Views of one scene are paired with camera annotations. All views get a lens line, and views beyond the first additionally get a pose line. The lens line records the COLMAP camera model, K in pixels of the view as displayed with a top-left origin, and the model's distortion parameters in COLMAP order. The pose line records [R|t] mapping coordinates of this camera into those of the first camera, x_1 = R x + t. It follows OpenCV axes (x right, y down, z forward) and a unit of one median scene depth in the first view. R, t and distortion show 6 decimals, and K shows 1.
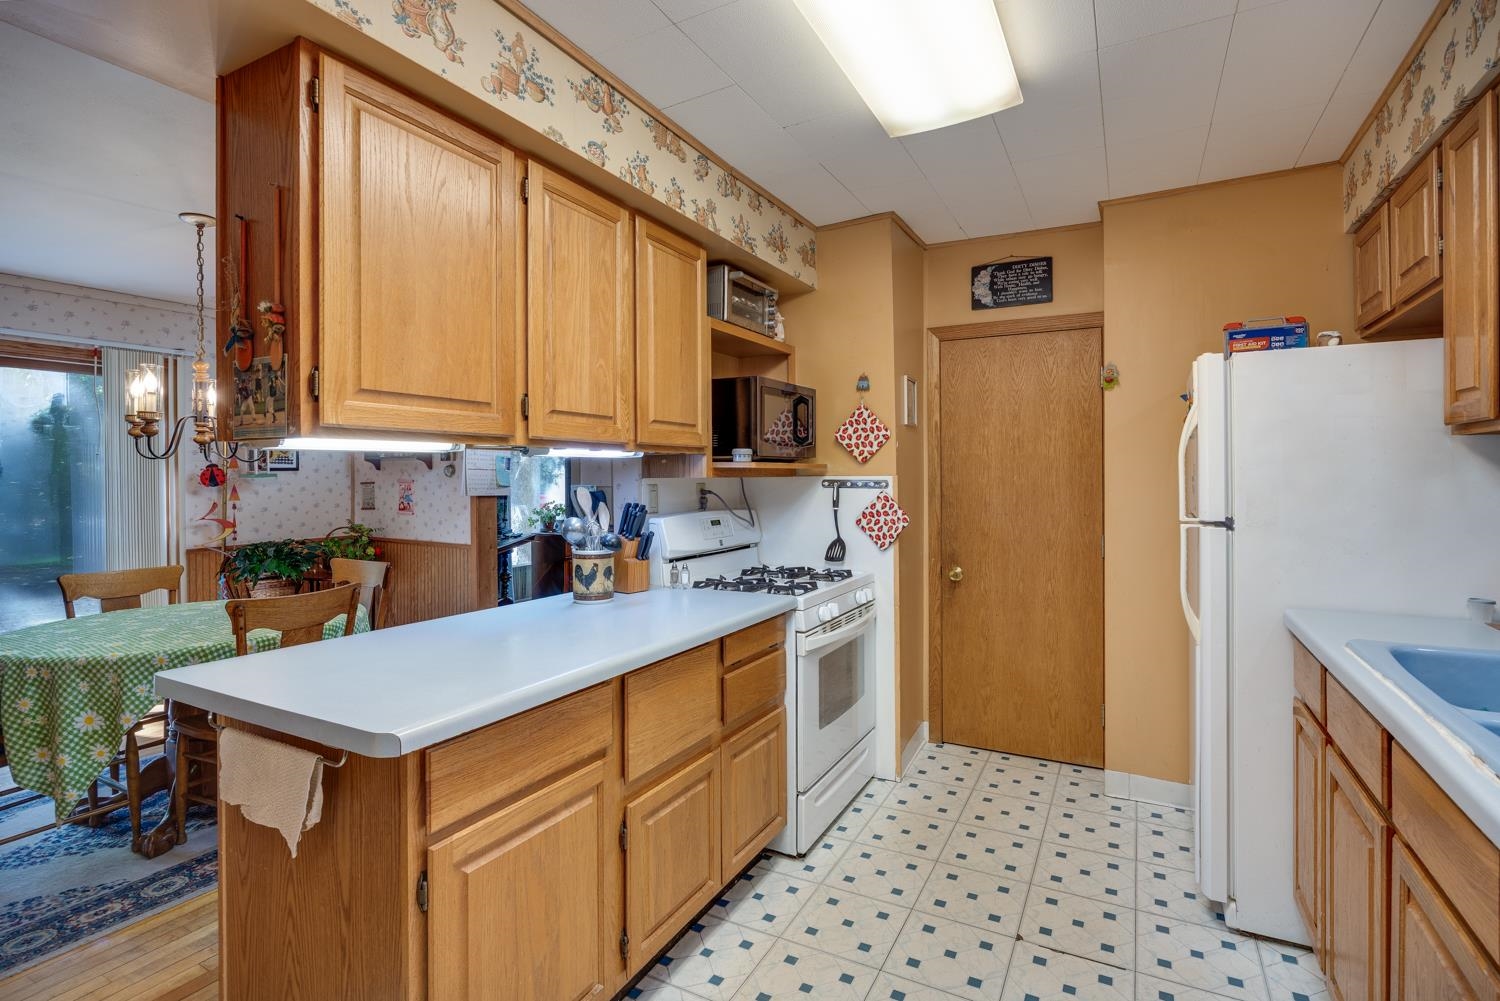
lens RADIAL K [[715.8, 0, 745.0], [0, 715.8, 478.0], [0, 0, 1]] dist [-0.001025, -0.000187]
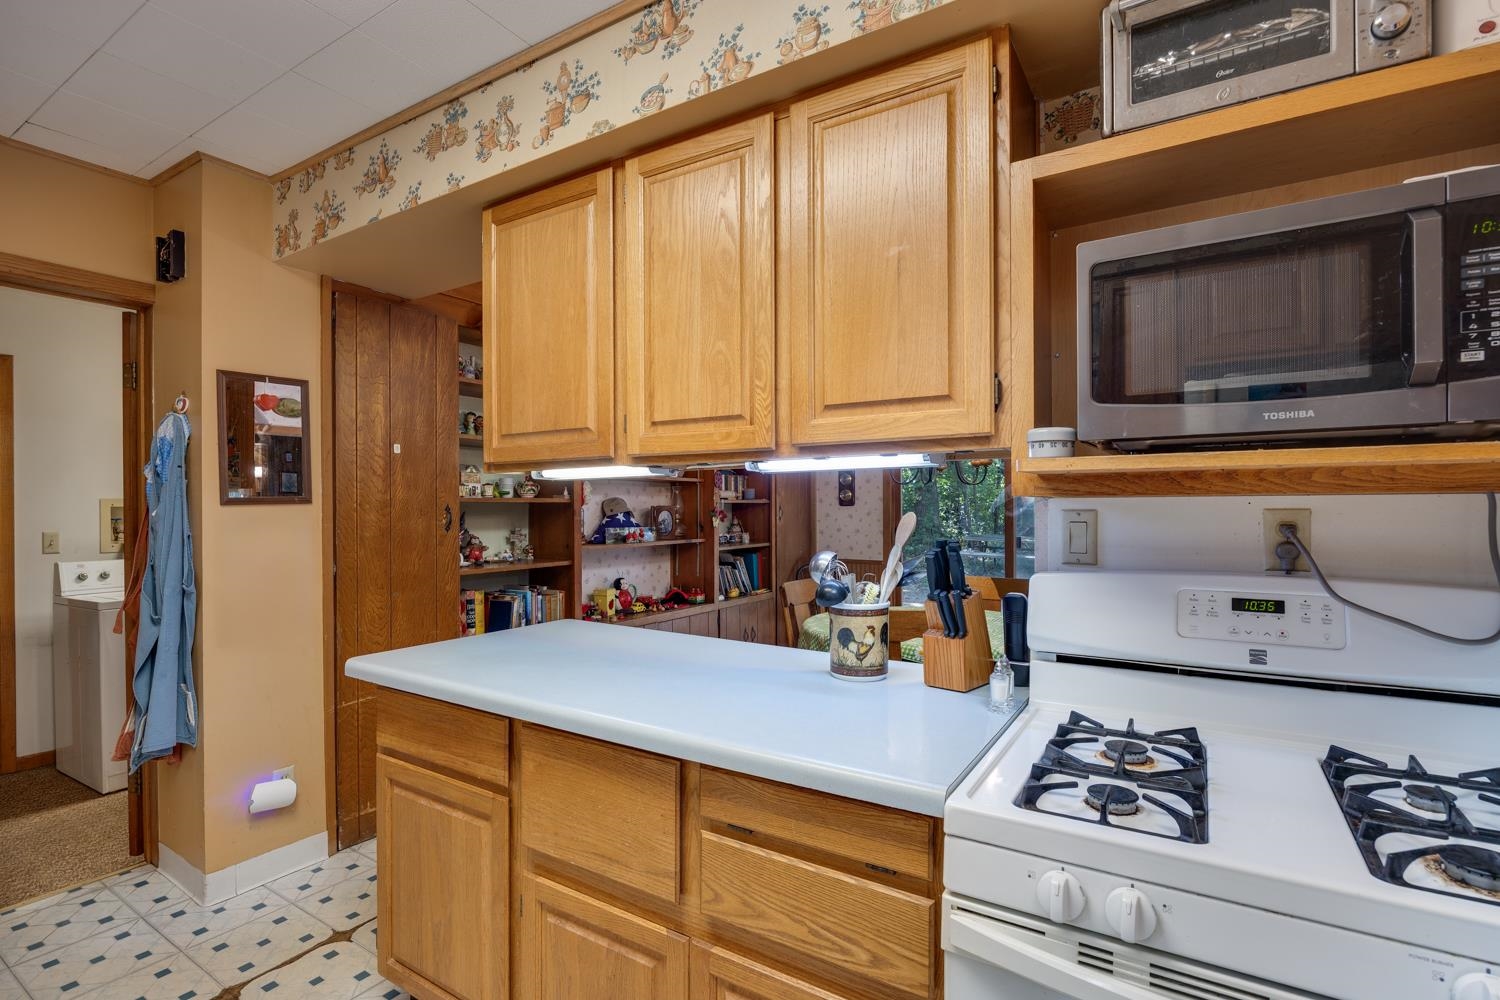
lens RADIAL K [[725.7, 0, 743.3], [0, 725.7, 506.3], [0, 0, 1]] dist [-0.003941, -0.000401]
pose [[-0.069163, 0.007720, -0.997576, 0.598144], [0.003666, 0.999965, 0.007484, 0.002834], [0.997599, -0.003140, -0.069189, 1.132168]]
